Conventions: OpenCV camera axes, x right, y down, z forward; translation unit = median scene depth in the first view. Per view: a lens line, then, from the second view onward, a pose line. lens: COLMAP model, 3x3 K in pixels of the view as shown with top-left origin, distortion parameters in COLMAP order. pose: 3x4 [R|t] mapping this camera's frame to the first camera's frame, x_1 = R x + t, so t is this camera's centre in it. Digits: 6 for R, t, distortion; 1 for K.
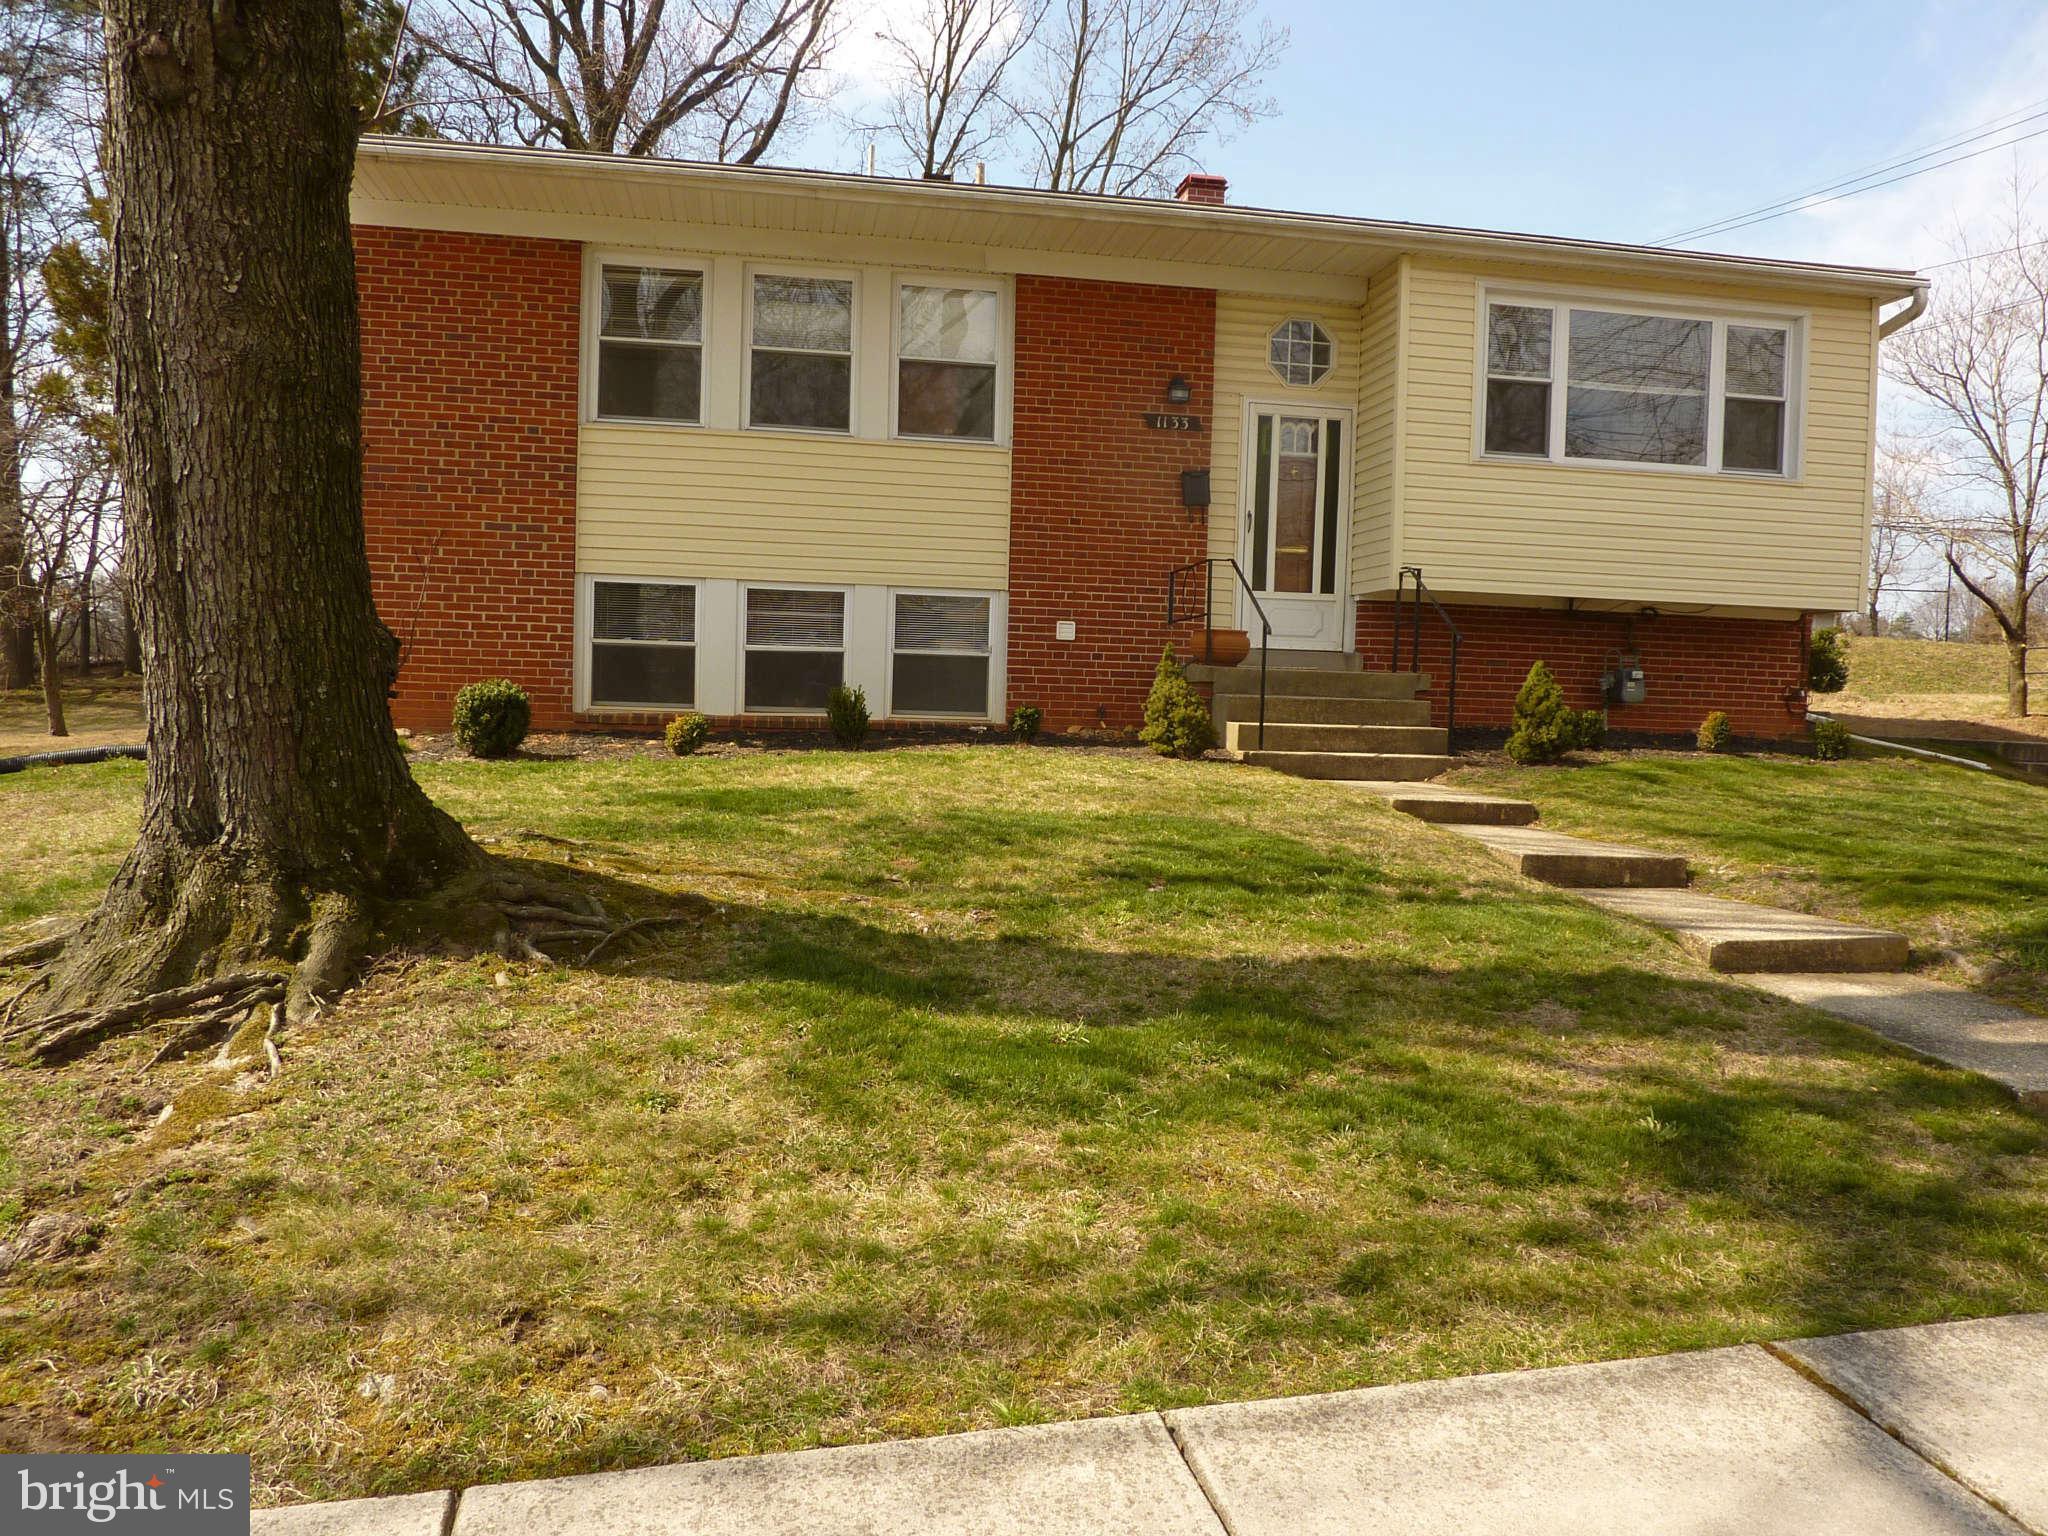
lens RADIAL K [[1510.4, 0, 1024.0], [0, 1510.4, 768.0], [0, 0, 1]] dist [-0.005859, -0.040260]
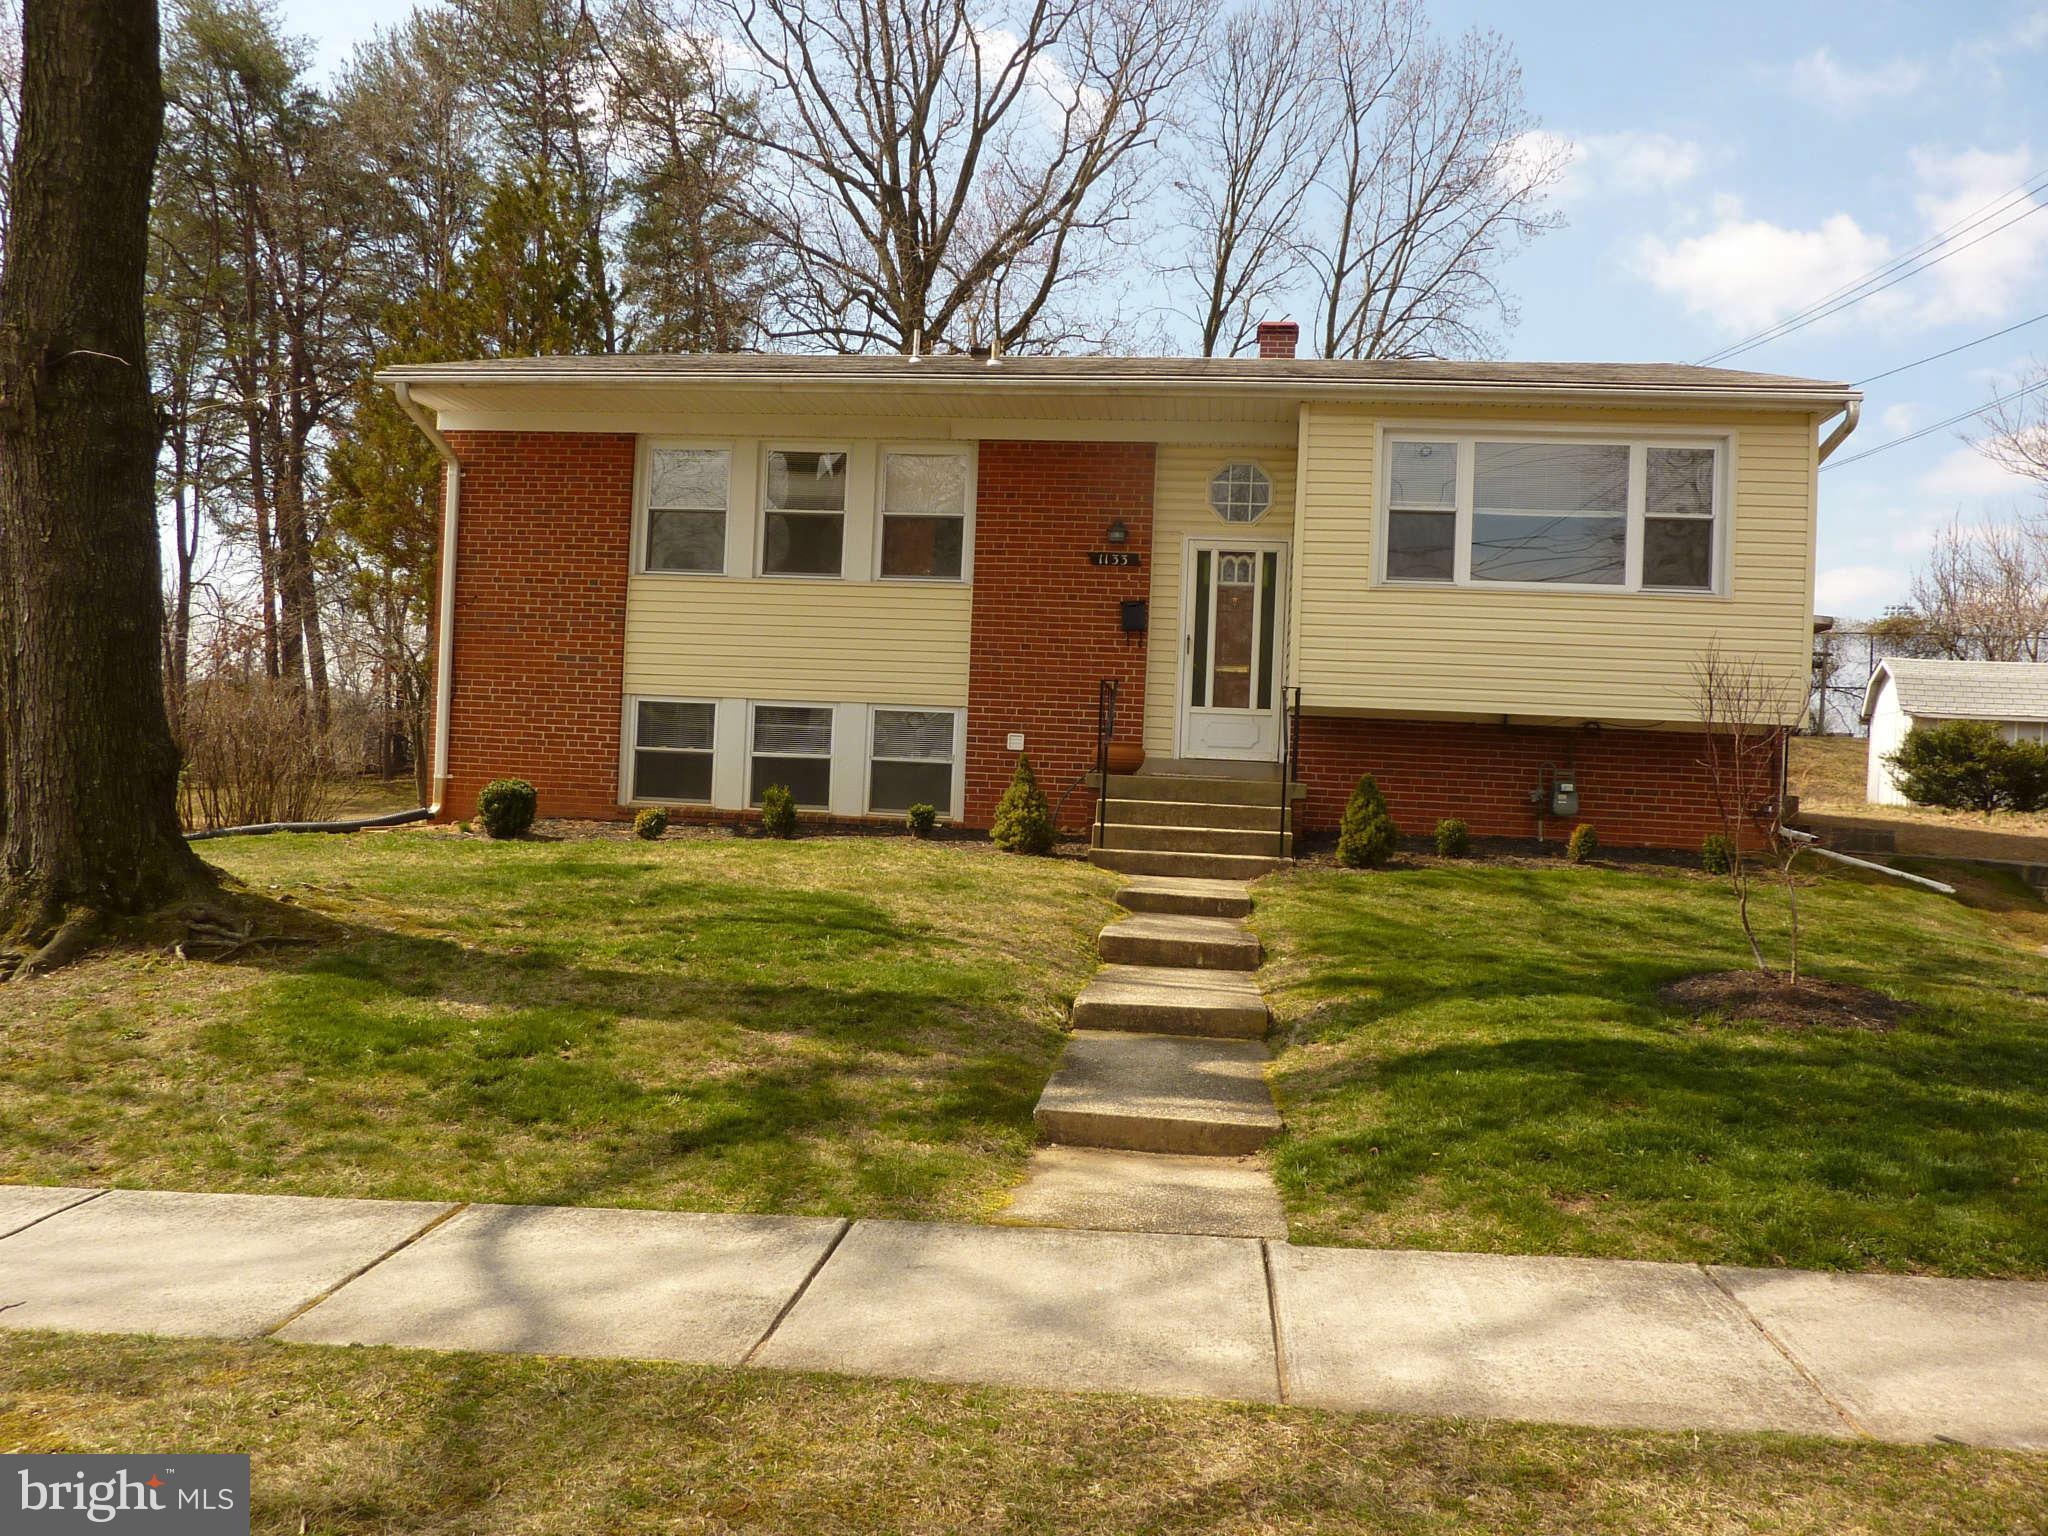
lens RADIAL K [[1510.4, 0, 1024.0], [0, 1510.4, 768.0], [0, 0, 1]] dist [-0.005859, -0.040260]
pose [[0.957608, 0.010508, -0.287881, 0.367865], [-0.030102, 0.997514, -0.063721, 0.001900], [0.286496, 0.069686, 0.955544, -0.094188]]
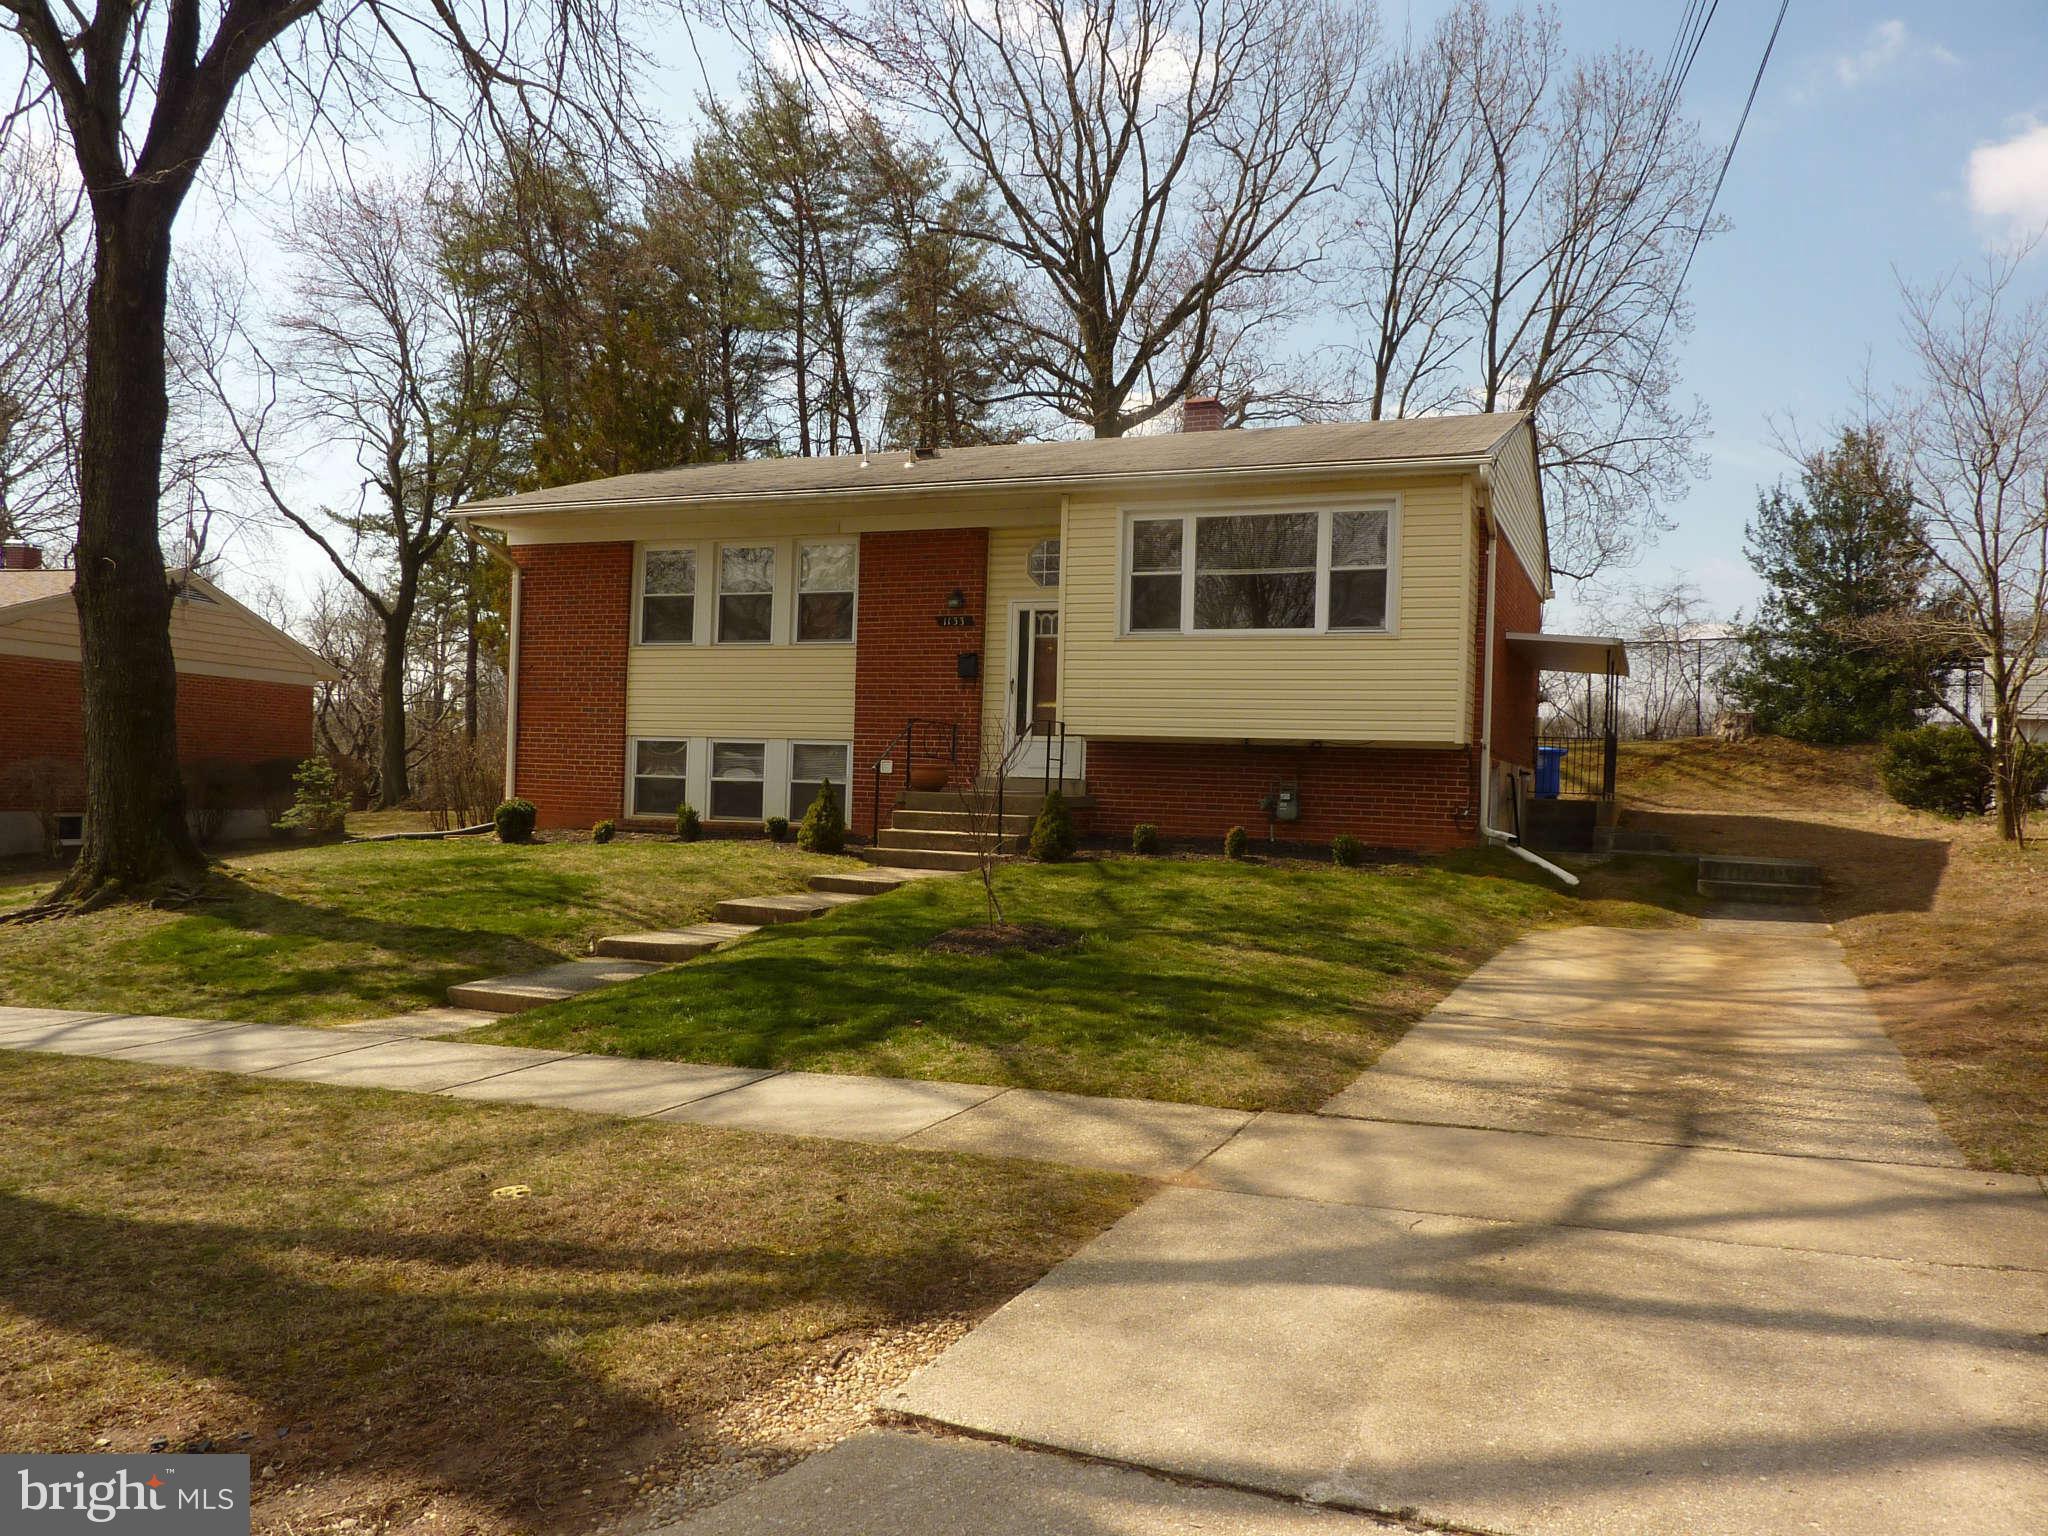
lens RADIAL K [[1510.4, 0, 1024.0], [0, 1510.4, 768.0], [0, 0, 1]] dist [-0.005859, -0.040260]
pose [[0.841089, -0.008336, -0.540833, 0.946289], [-0.031847, 0.997383, -0.064901, 0.001940], [0.539959, 0.071812, 0.838622, -0.163454]]
